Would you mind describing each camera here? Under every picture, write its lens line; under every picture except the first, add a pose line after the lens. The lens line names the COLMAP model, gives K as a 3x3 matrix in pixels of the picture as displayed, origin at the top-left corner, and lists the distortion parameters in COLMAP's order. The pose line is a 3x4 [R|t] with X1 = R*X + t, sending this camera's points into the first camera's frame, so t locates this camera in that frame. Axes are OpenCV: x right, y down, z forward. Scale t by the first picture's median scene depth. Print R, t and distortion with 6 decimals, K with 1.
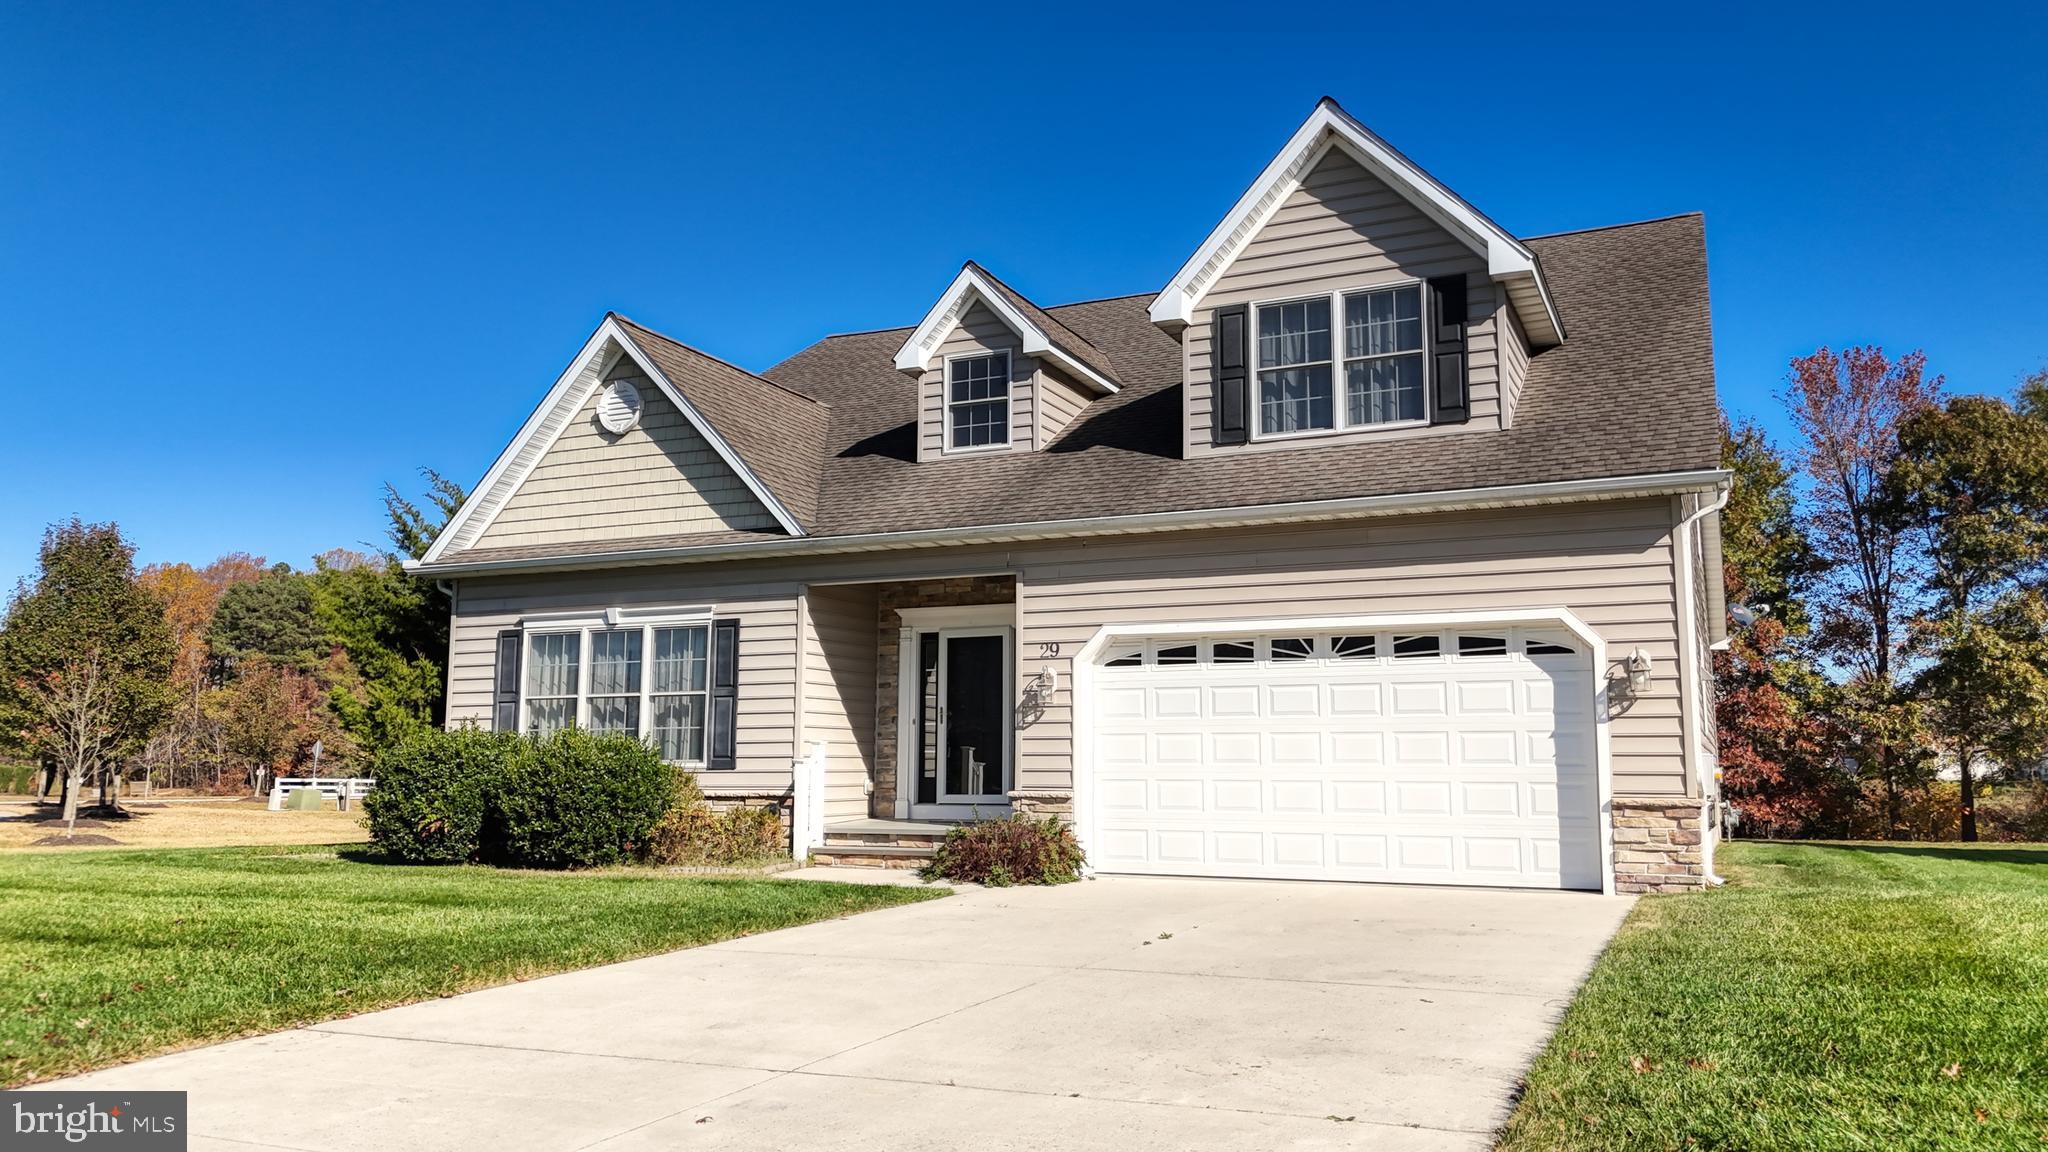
lens RADIAL K [[1531.3, 0, 1025.1], [0, 1531.3, 574.4], [0, 0, 1]] dist [0.003597, 0.000198]
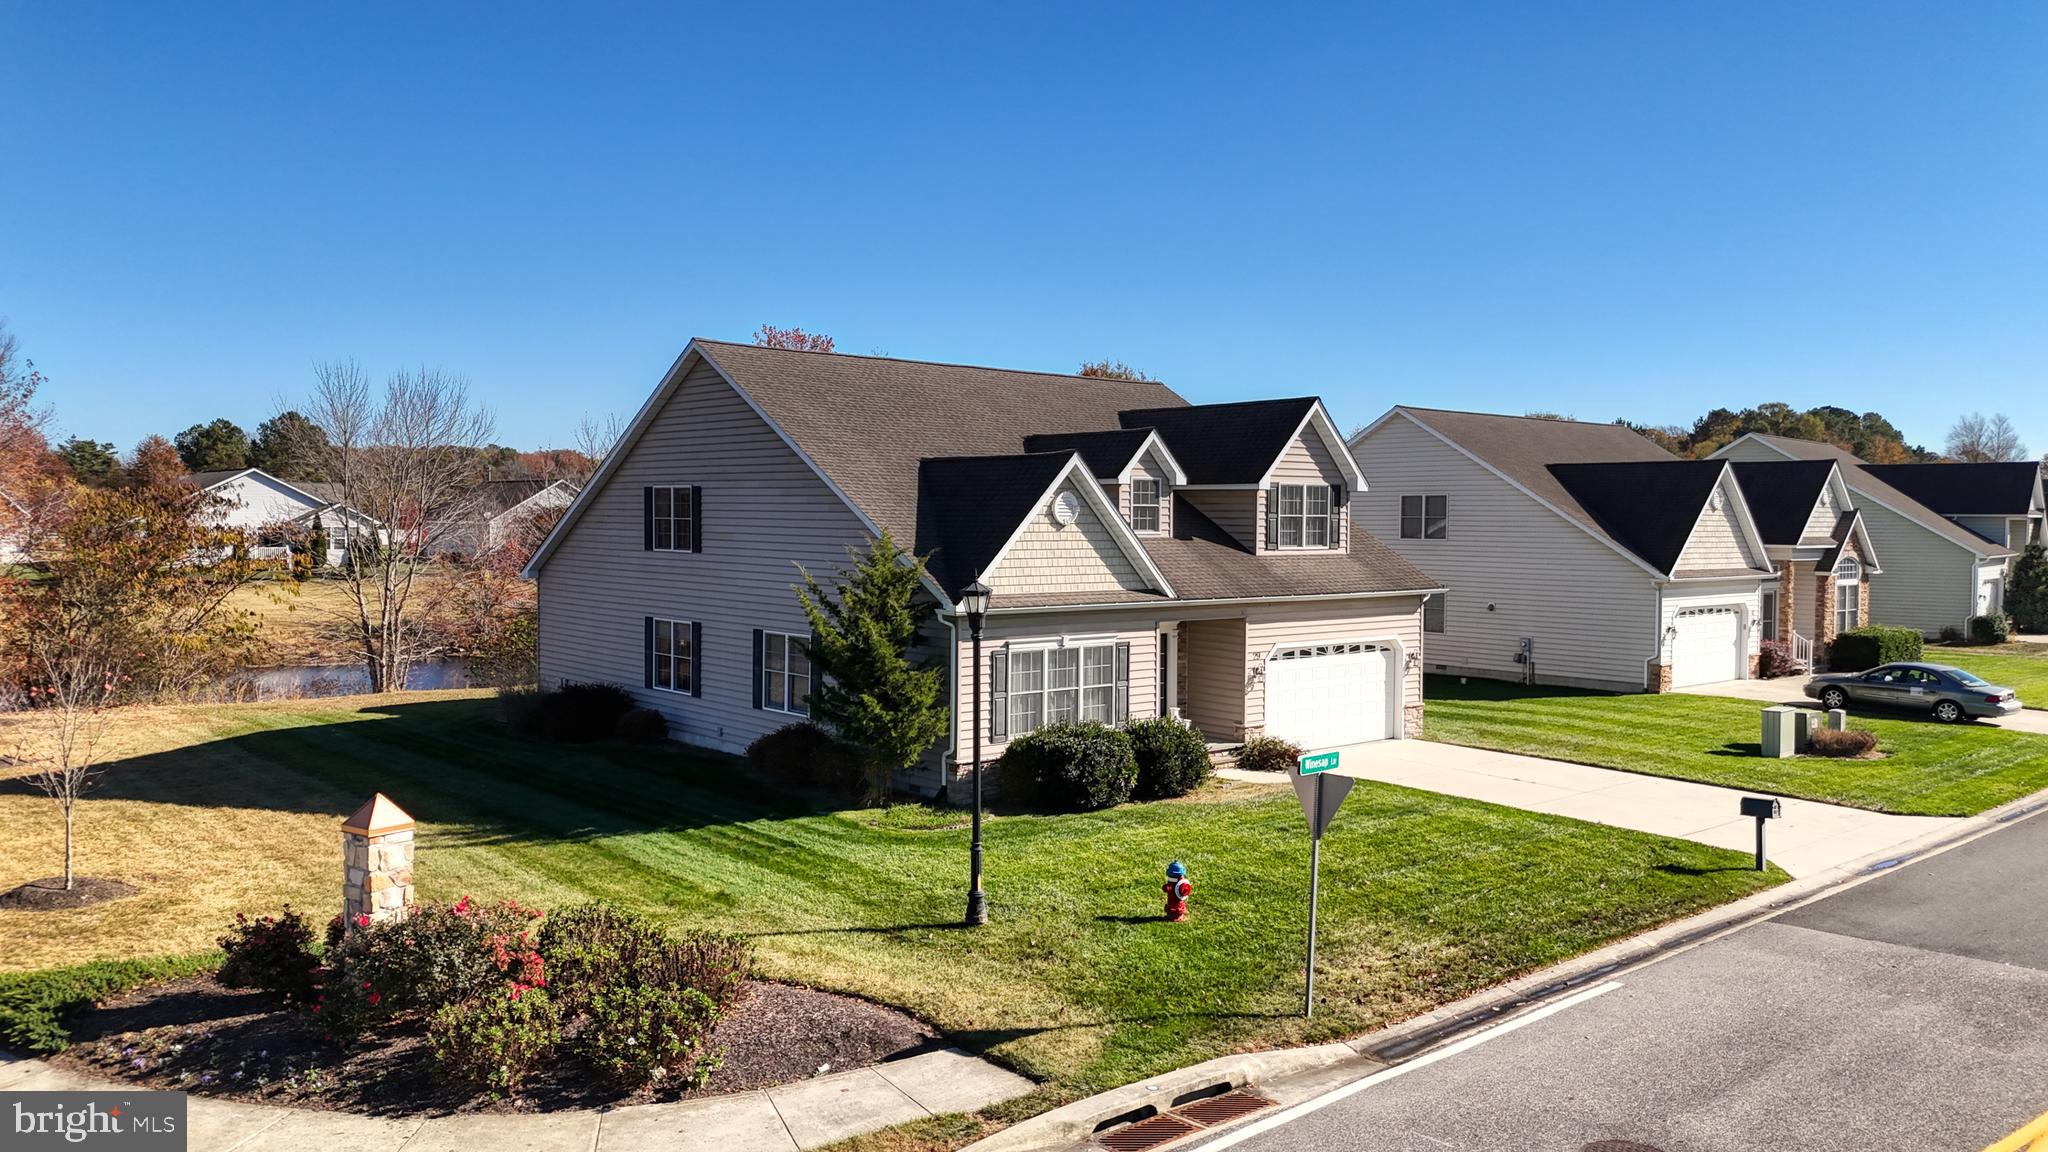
lens RADIAL K [[1531.3, 0, 1024.5], [0, 1531.3, 576.2], [0, 0, 1]] dist [0.003597, 0.000198]
pose [[0.412200, -0.038083, 0.910297, -1.818301], [-0.130465, 0.986362, 0.100343, -0.203755], [-0.901704, -0.160123, 0.401610, 0.417682]]
